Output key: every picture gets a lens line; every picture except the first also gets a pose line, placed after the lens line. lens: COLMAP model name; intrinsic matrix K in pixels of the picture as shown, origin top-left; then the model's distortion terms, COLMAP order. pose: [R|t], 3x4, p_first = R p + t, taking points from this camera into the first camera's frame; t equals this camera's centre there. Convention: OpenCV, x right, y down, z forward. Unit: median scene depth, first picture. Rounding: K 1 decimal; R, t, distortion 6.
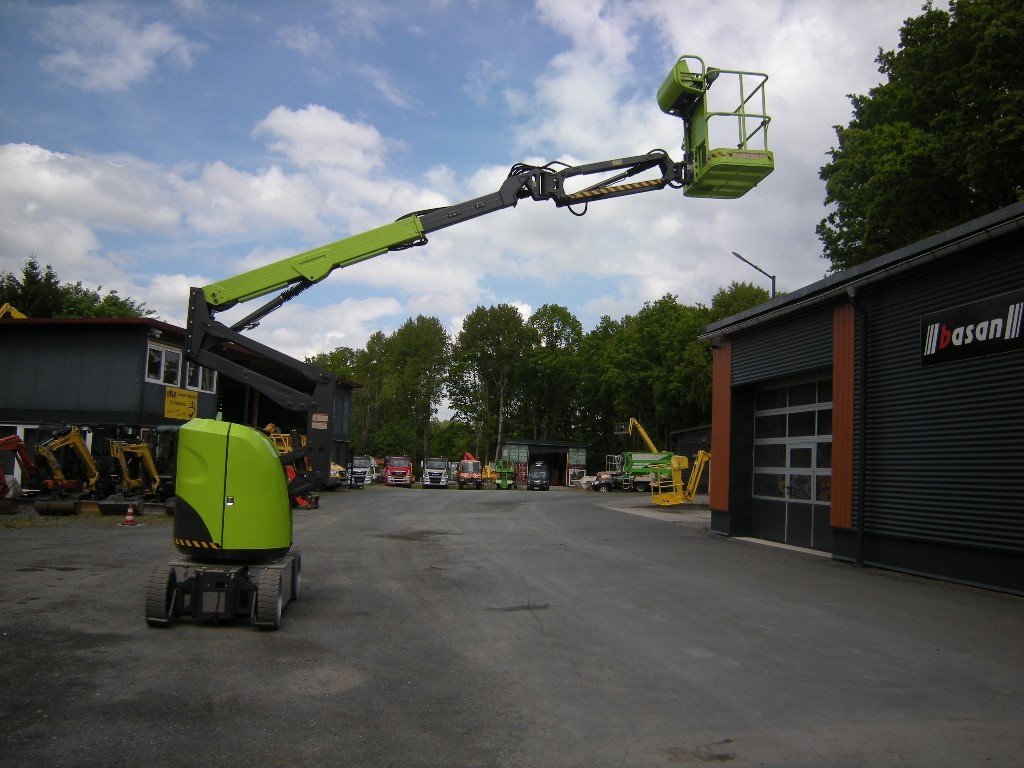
lens RADIAL K [[849.6, 0, 514.7], [0, 849.6, 386.0], [0, 0, 1]] dist [-0.122660, 0.060197]
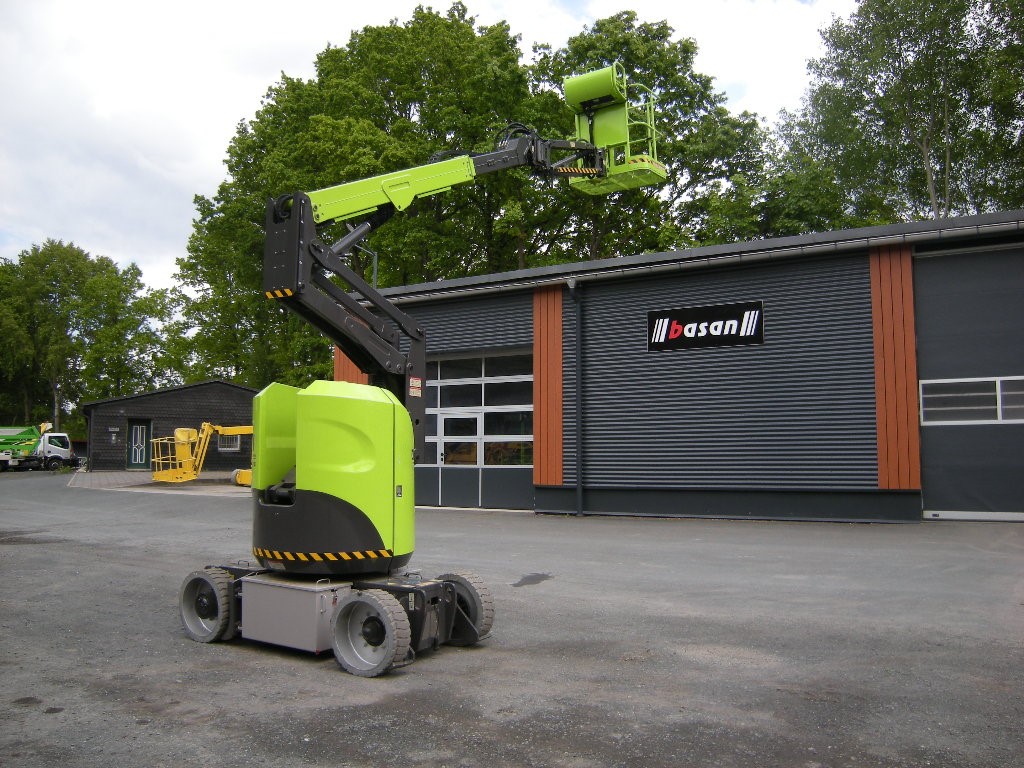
lens RADIAL K [[849.6, 0, 514.7], [0, 849.6, 386.0], [0, 0, 1]] dist [-0.122660, 0.060197]
pose [[0.650212, 0.016884, 0.759565, -0.628083], [-0.041754, 0.999036, 0.013535, 0.020751], [-0.758604, -0.040516, 0.650291, 0.317169]]
